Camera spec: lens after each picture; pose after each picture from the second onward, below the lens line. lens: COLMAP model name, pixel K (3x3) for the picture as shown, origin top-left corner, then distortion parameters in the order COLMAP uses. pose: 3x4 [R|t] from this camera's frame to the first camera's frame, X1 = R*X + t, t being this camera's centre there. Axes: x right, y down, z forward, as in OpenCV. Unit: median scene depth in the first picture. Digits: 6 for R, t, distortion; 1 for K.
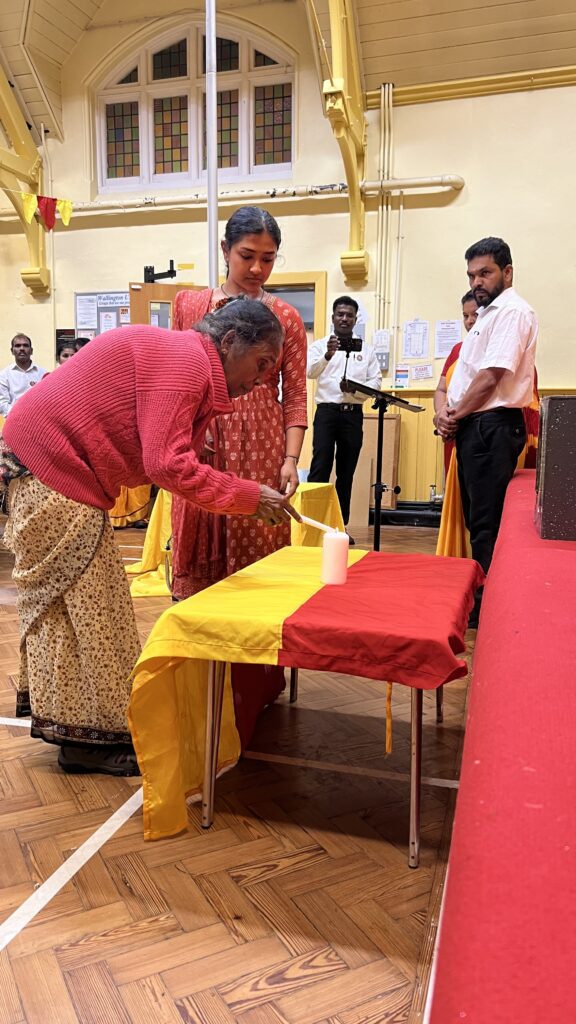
lens RADIAL K [[770.3, 0, 282.8], [0, 770.3, 519.3], [0, 0, 1]] dist [0.052348, -0.058260]
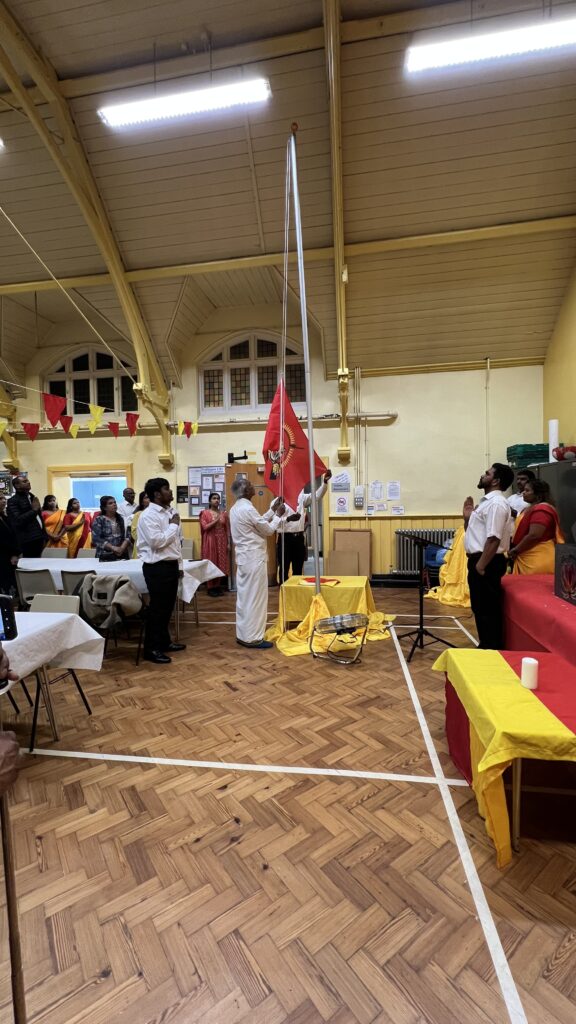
lens RADIAL K [[410.3, 0, 286.3], [0, 410.3, 512.7], [0, 0, 1]] dist [-0.004376, 0.000088]
pose [[0.989727, -0.028660, 0.140071, -0.203026], [0.043569, 0.993564, -0.104560, -0.081337], [-0.136173, 0.109589, 0.984605, 0.022249]]
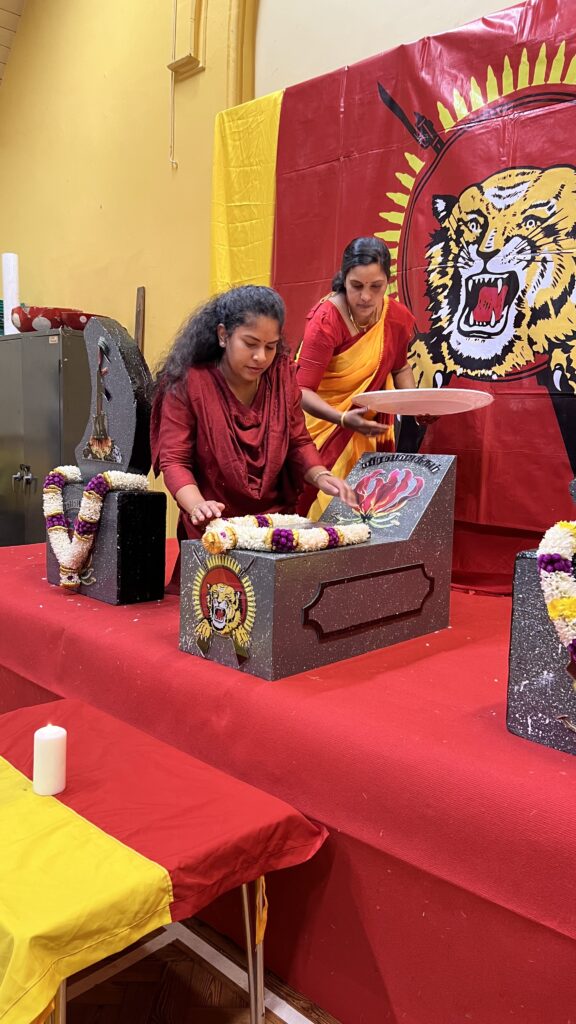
lens RADIAL K [[770.3, 0, 290.5], [0, 770.3, 515.9], [0, 0, 1]] dist [0.052348, -0.058260]
pose [[0.455093, -0.102232, 0.884556, -0.169606], [0.098981, 0.993039, 0.063845, -0.076966], [-0.884925, 0.058499, 0.462045, 0.115957]]
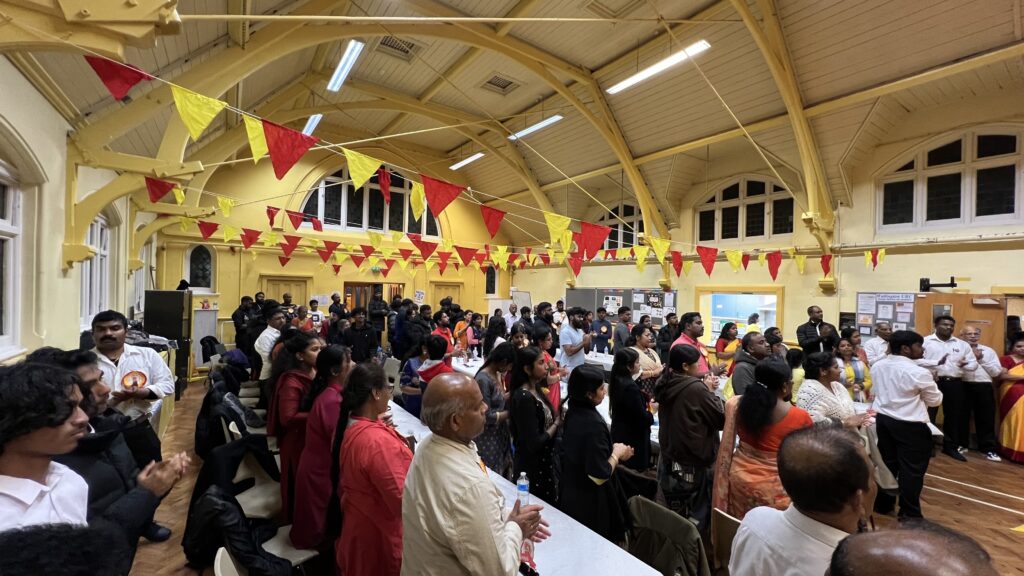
lens RADIAL K [[410.3, 0, 510.5], [0, 410.3, 291.4], [0, 0, 1]] dist [-0.004376, 0.000088]
pose [[0.793821, 0.013404, -0.608004, -0.373801], [-0.098762, 0.989327, -0.107134, -0.142025], [0.600079, 0.145093, 0.786672, -0.174164]]
